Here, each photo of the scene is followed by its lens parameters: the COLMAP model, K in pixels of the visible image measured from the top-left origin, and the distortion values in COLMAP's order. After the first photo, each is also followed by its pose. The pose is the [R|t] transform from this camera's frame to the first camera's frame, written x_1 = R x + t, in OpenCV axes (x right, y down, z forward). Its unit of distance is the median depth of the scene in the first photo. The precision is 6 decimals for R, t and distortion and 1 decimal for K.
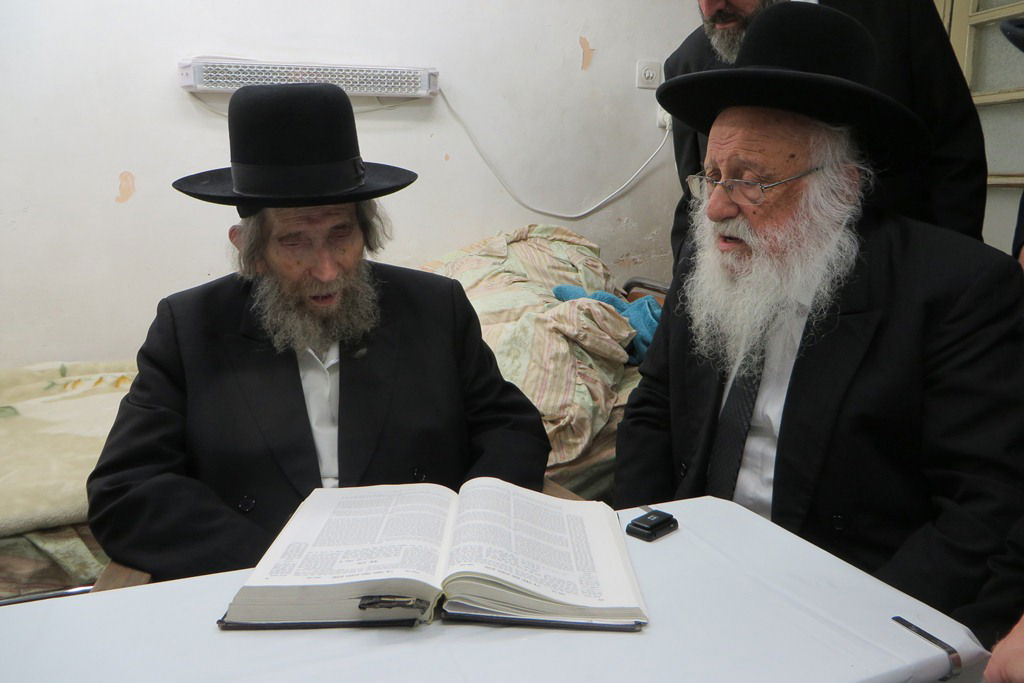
lens RADIAL K [[748.9, 0, 510.1], [0, 748.9, 323.5], [0, 0, 1]] dist [-0.032410, -0.001338]
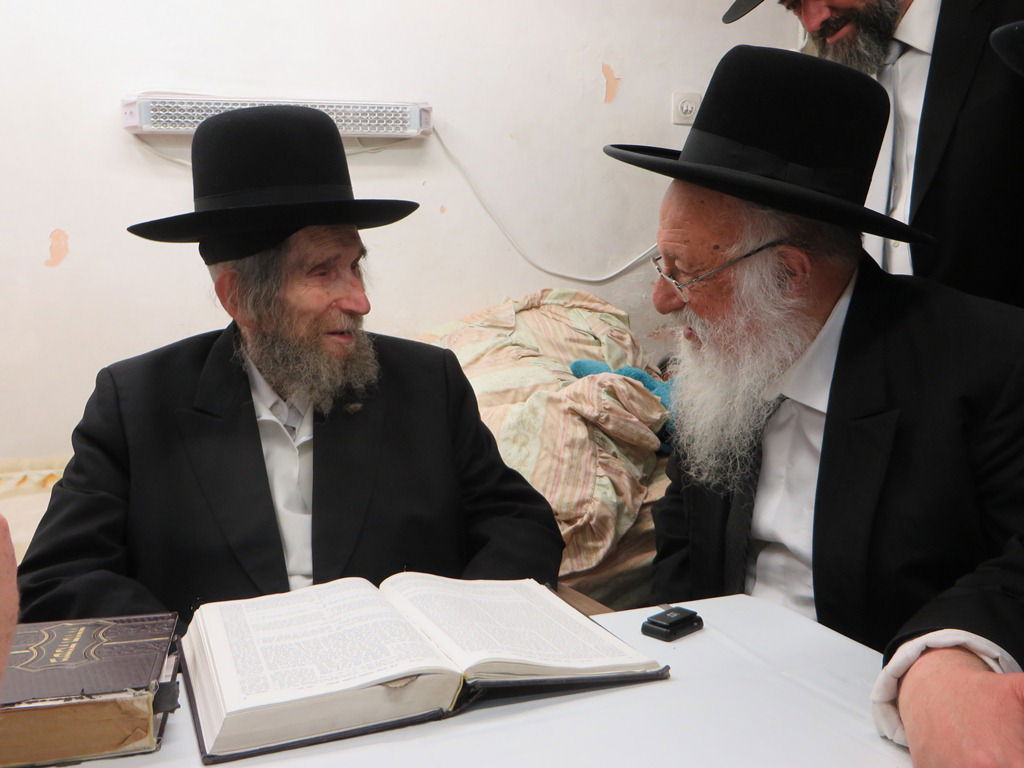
lens RADIAL K [[946.5, 0, 512.0], [0, 946.5, 384.0], [0, 0, 1]] dist [-0.065601, 0.100207]
pose [[0.999763, -0.007591, -0.020398, 0.016667], [0.006617, 0.998856, -0.047367, 0.027494], [0.020734, 0.047221, 0.998669, -0.041690]]
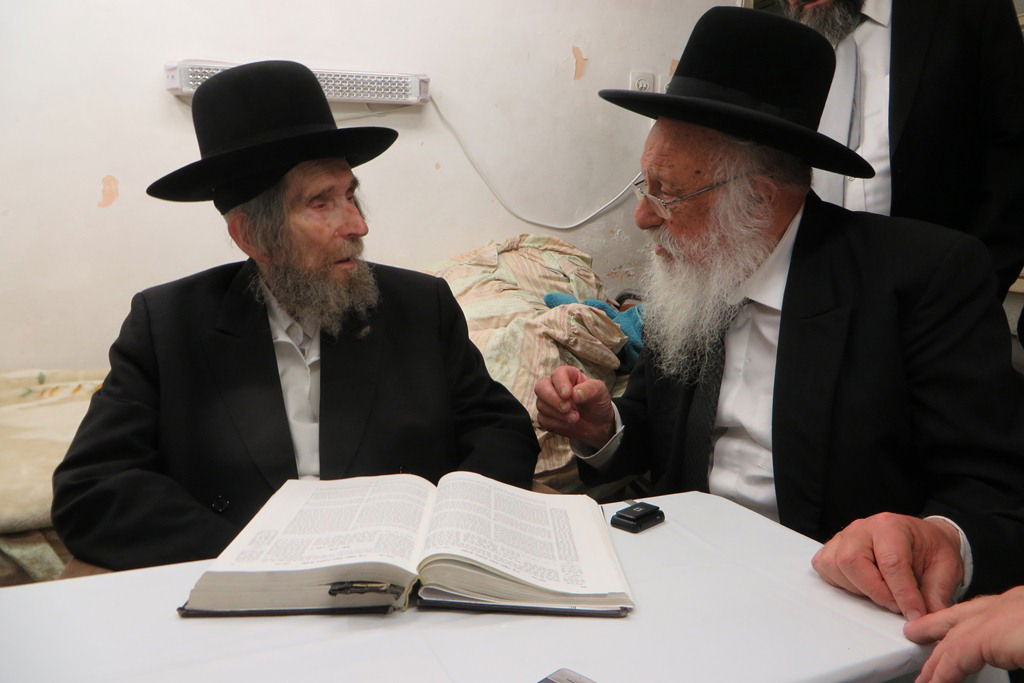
lens RADIAL K [[750.9, 0, 512.0], [0, 750.9, 341.5], [0, 0, 1]] dist [-0.056170, 0.061913]
pose [[0.999948, 0.004568, 0.009169, 0.007861], [-0.004434, 0.999884, -0.014567, 0.031122], [-0.009235, 0.014525, 0.999852, 0.020454]]
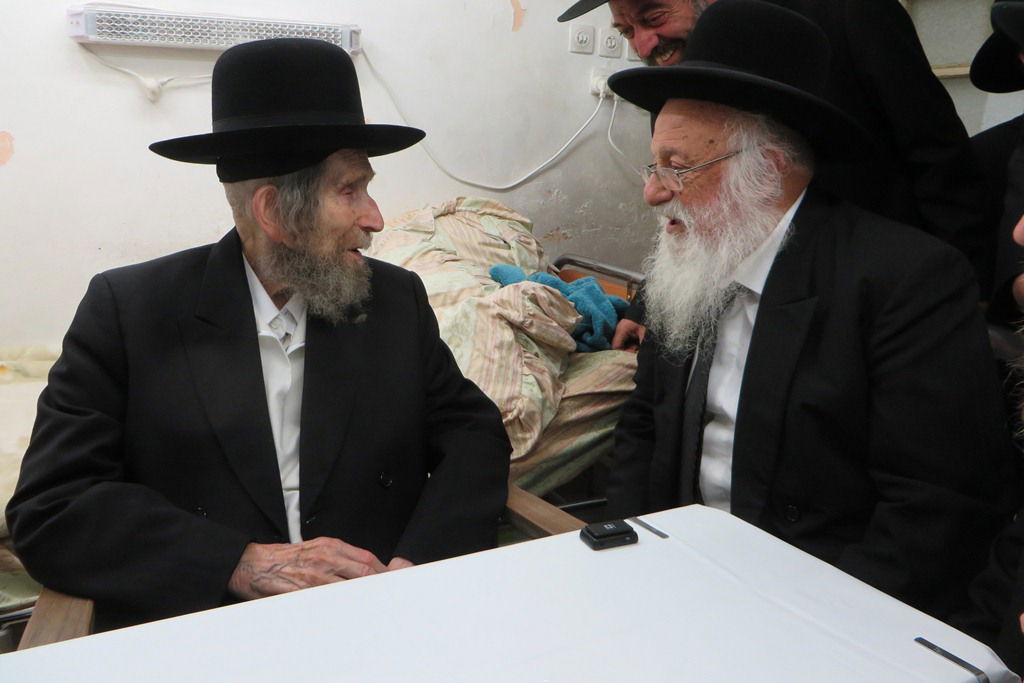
lens RADIAL K [[805.9, 0, 481.0], [0, 805.9, 295.7], [0, 0, 1]] dist [-0.027619, 0.002134]
pose [[0.994079, 0.001383, 0.108651, -0.070853], [-0.002636, 0.999932, 0.011392, -0.028091], [-0.108628, -0.011611, 0.994015, 0.002937]]
